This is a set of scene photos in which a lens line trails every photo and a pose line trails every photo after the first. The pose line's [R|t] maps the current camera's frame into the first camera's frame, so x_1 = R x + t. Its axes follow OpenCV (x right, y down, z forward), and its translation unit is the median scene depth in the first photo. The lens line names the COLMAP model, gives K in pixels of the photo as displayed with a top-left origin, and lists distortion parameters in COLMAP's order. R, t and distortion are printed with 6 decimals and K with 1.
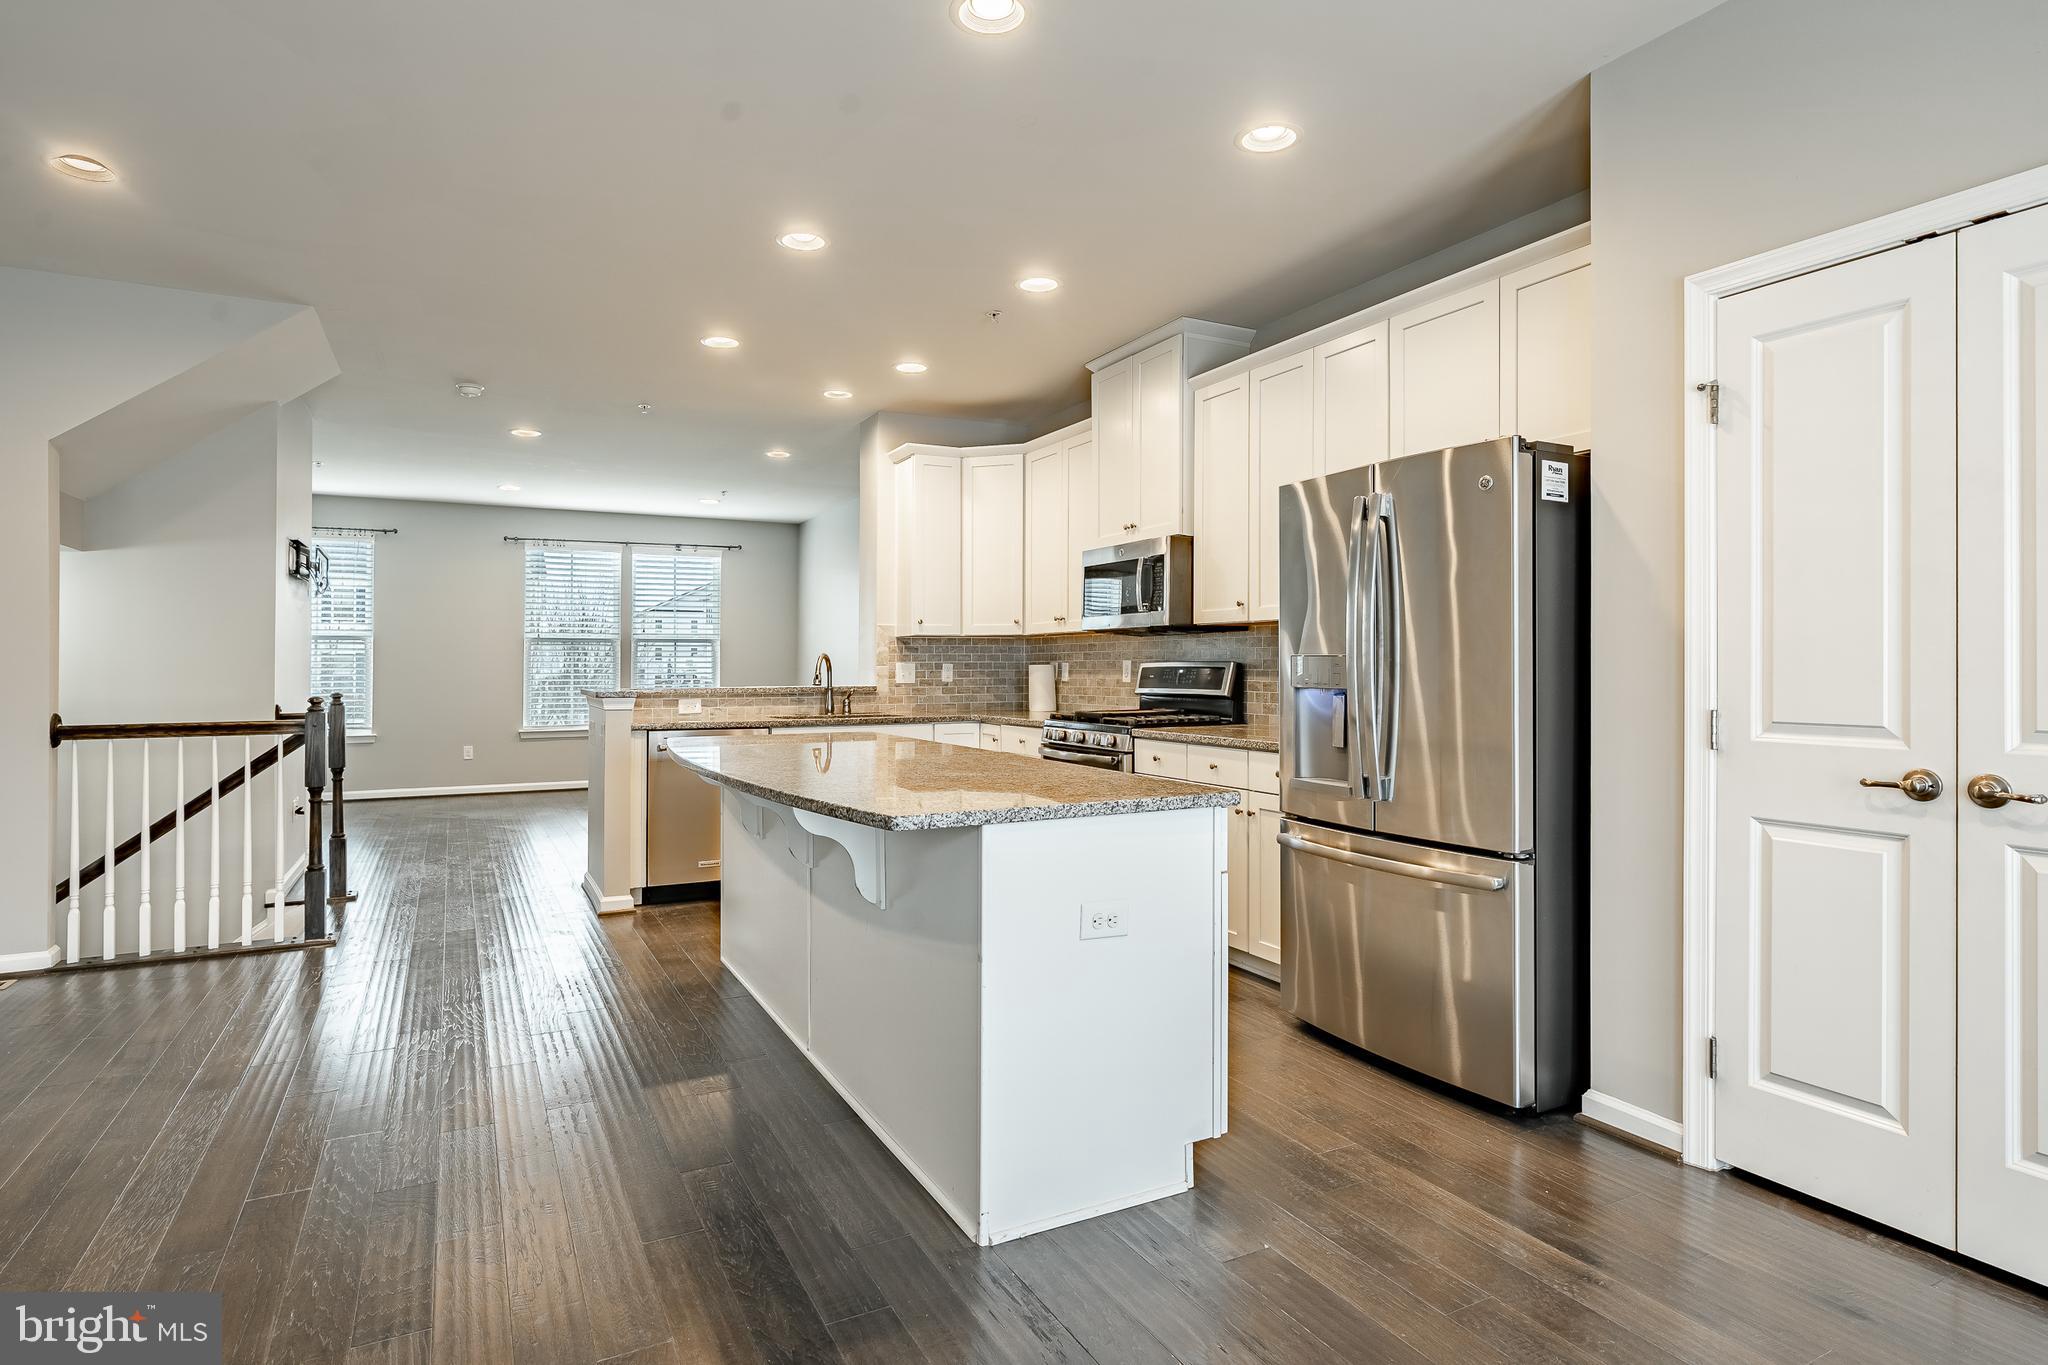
lens RADIAL K [[1070.4, 0, 1013.4], [0, 1070.4, 666.2], [0, 0, 1]] dist [0.001727, 0.000229]
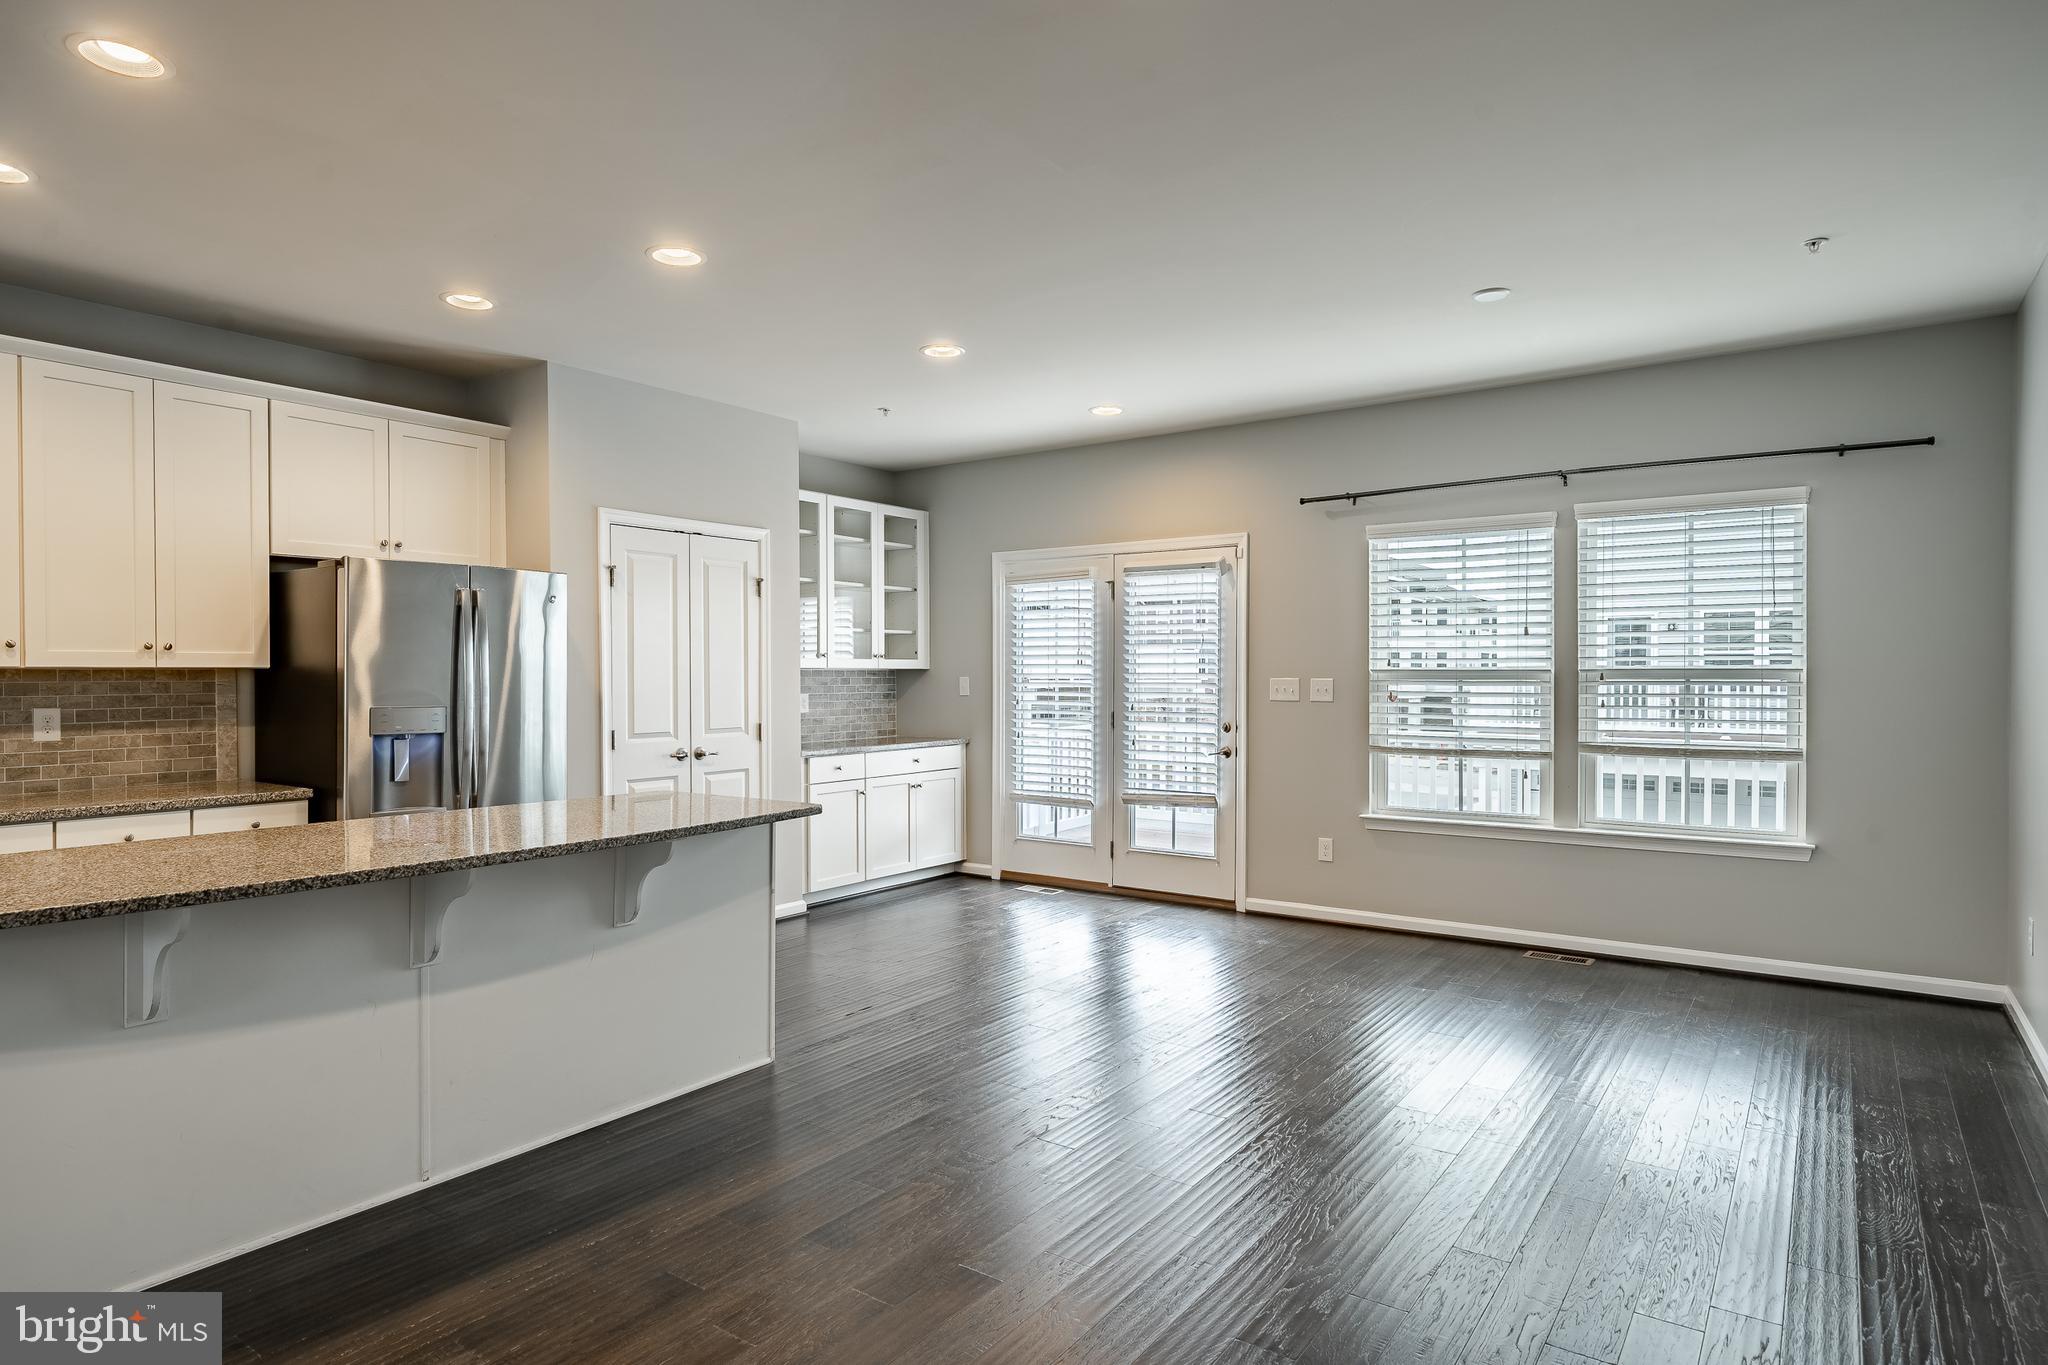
lens RADIAL K [[1138.7, 0, 1018.8], [0, 1138.7, 691.2], [0, 0, 1]] dist [-0.002494, -0.000366]
pose [[-0.449541, -0.010256, 0.893201, -0.650296], [0.005054, 0.999889, 0.014024, -0.023273], [-0.893246, 0.010819, -0.449439, 0.524068]]
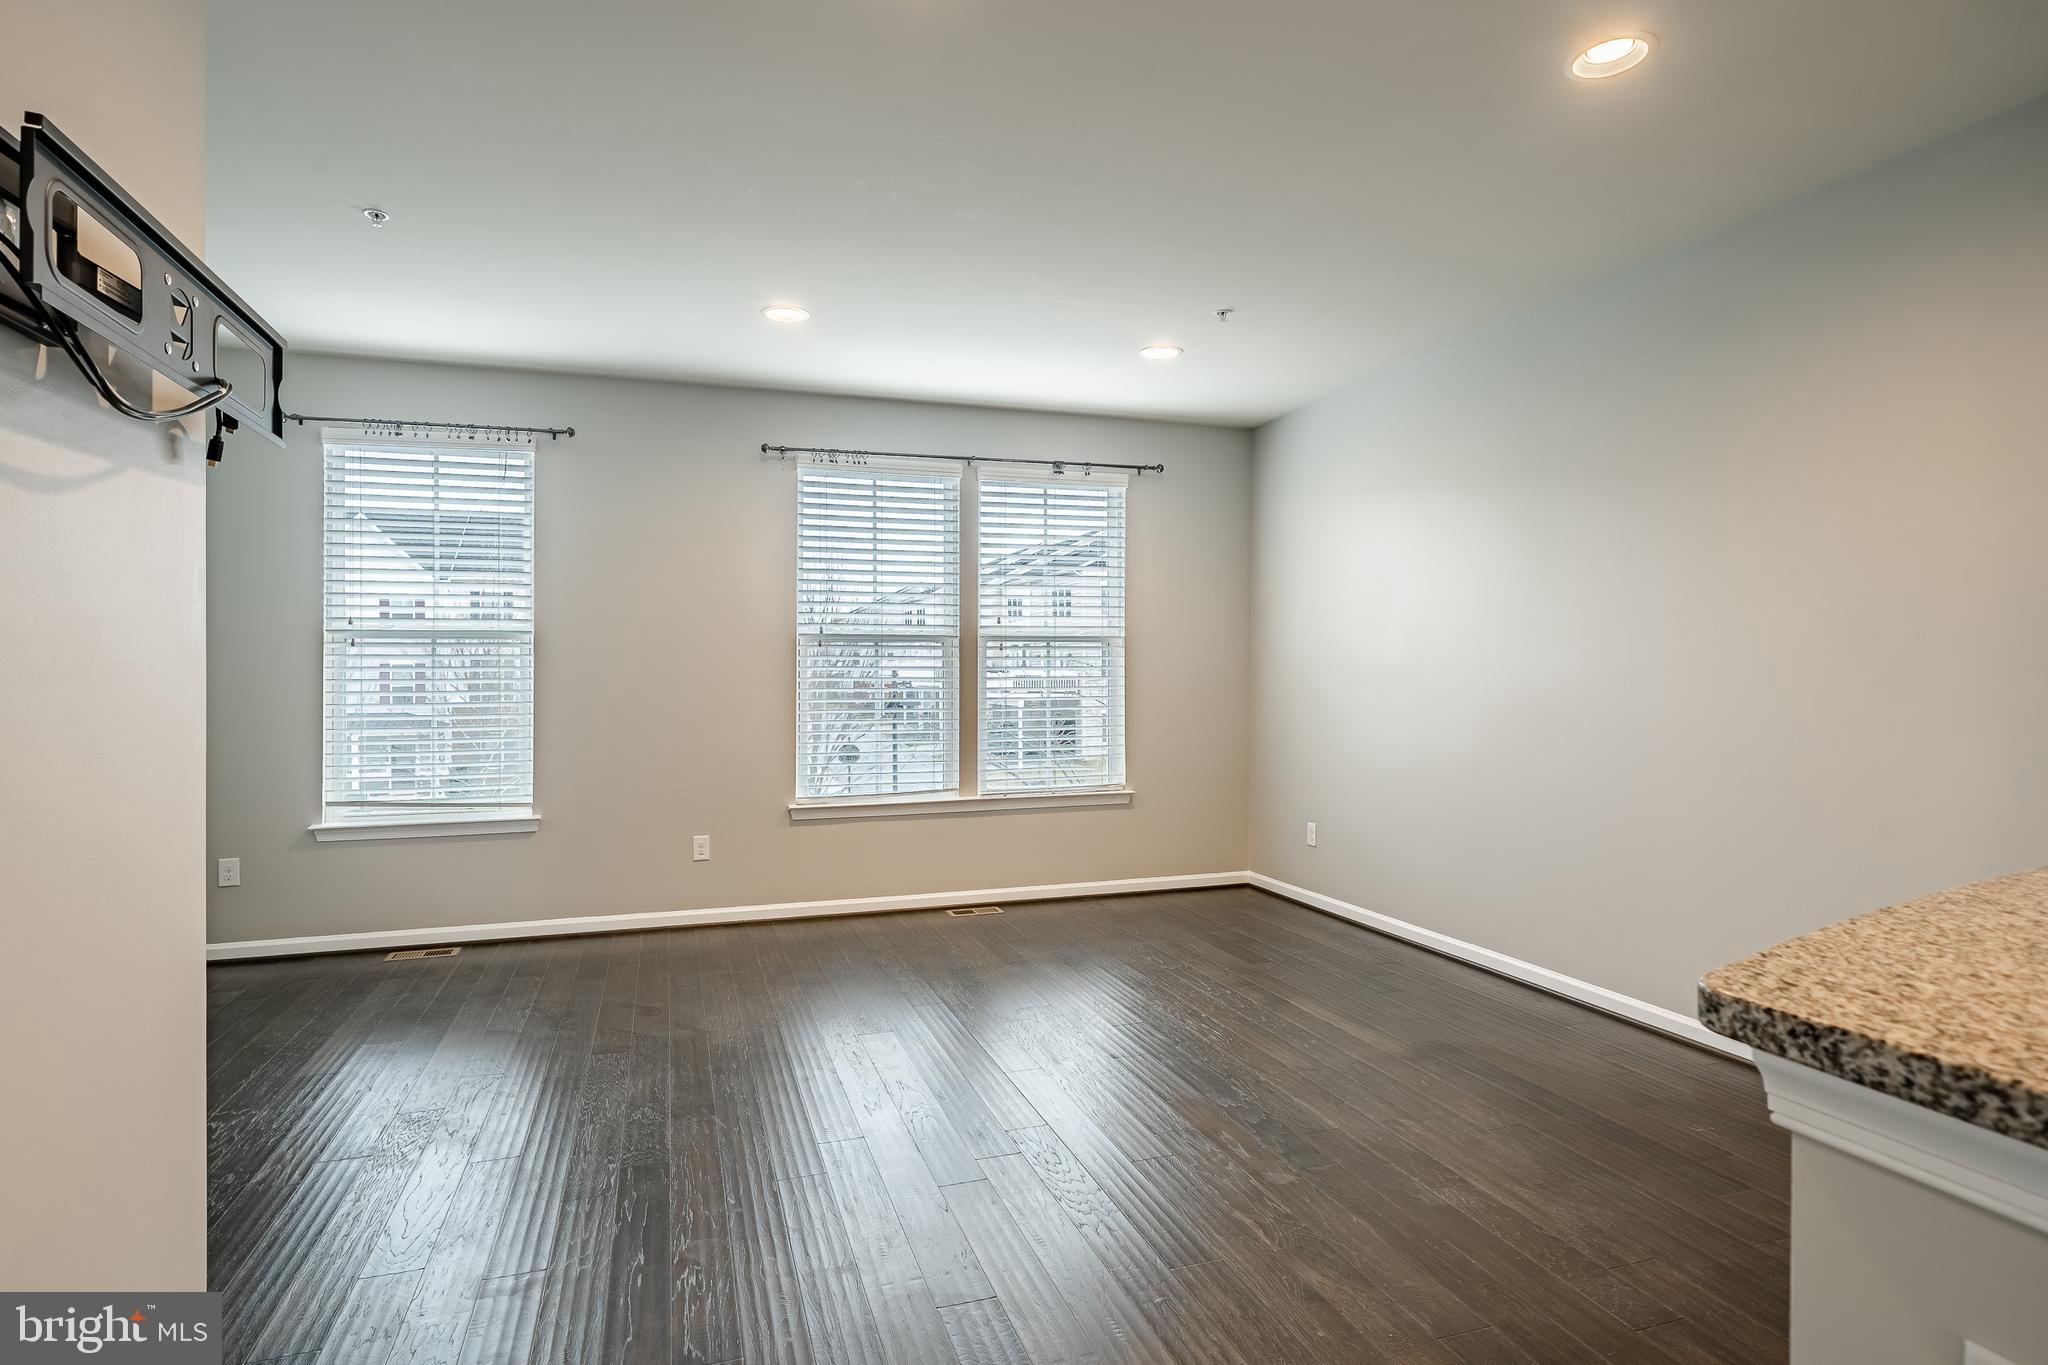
lens RADIAL K [[1045.3, 0, 1030.8], [0, 1045.3, 656.2], [0, 0, 1]] dist [0.000558, 0.000057]
pose [[0.985929, 0.002918, -0.167141, -0.424688], [-0.002227, 0.999988, 0.004318, -0.029979], [0.167151, -0.003885, 0.985924, 0.842753]]
